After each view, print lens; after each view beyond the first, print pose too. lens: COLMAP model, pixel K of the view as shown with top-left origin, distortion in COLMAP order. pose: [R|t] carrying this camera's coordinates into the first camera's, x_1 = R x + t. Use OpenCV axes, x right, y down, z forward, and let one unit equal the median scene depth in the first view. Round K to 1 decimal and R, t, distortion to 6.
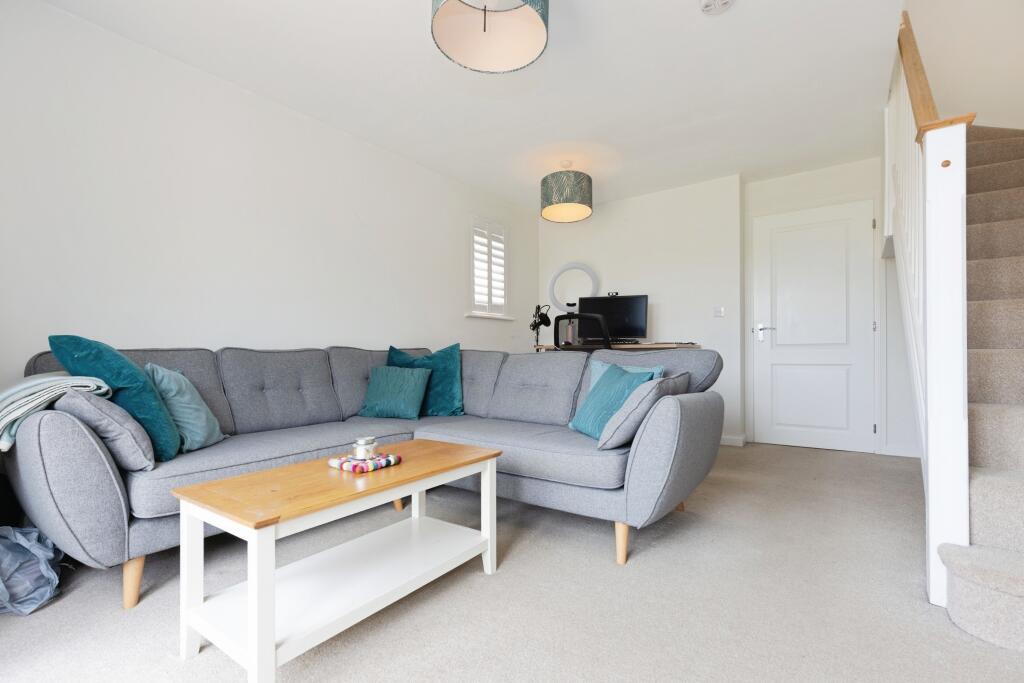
lens RADIAL K [[462.5, 0, 512.7], [0, 462.5, 349.2], [0, 0, 1]] dist [0.007978, -0.000587]
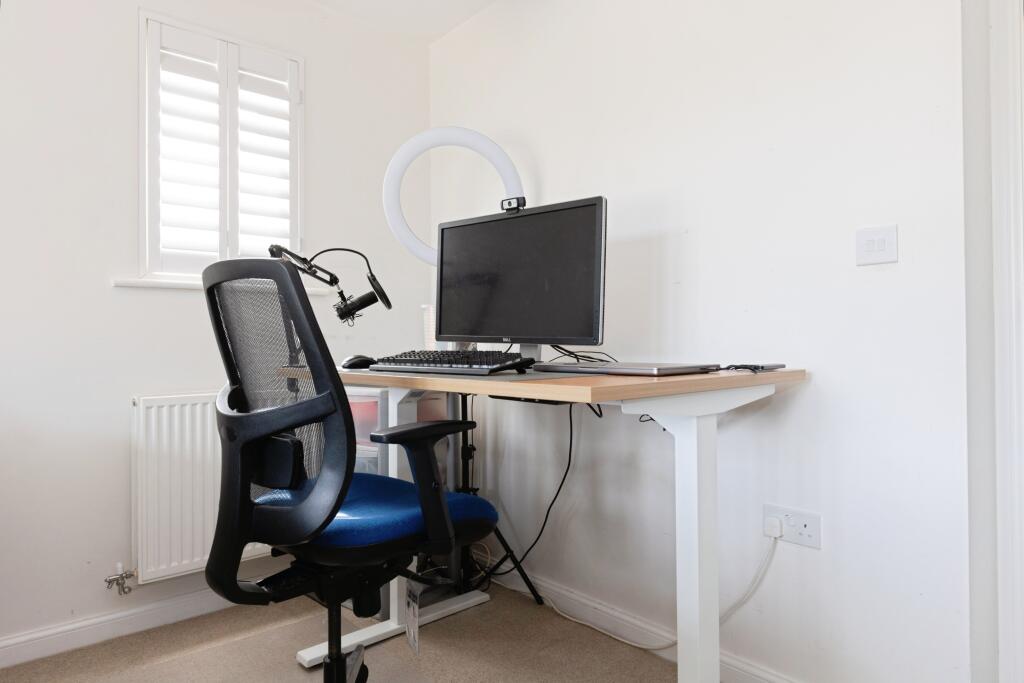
lens RADIAL K [[635.8, 0, 512.2], [0, 635.8, 339.7], [0, 0, 1]] dist [-0.004168, -0.000261]
pose [[0.977748, -0.005199, -0.209721, 0.288191], [0.005520, 0.999984, 0.000944, -0.025592], [0.209712, -0.002081, 0.977761, 0.536544]]
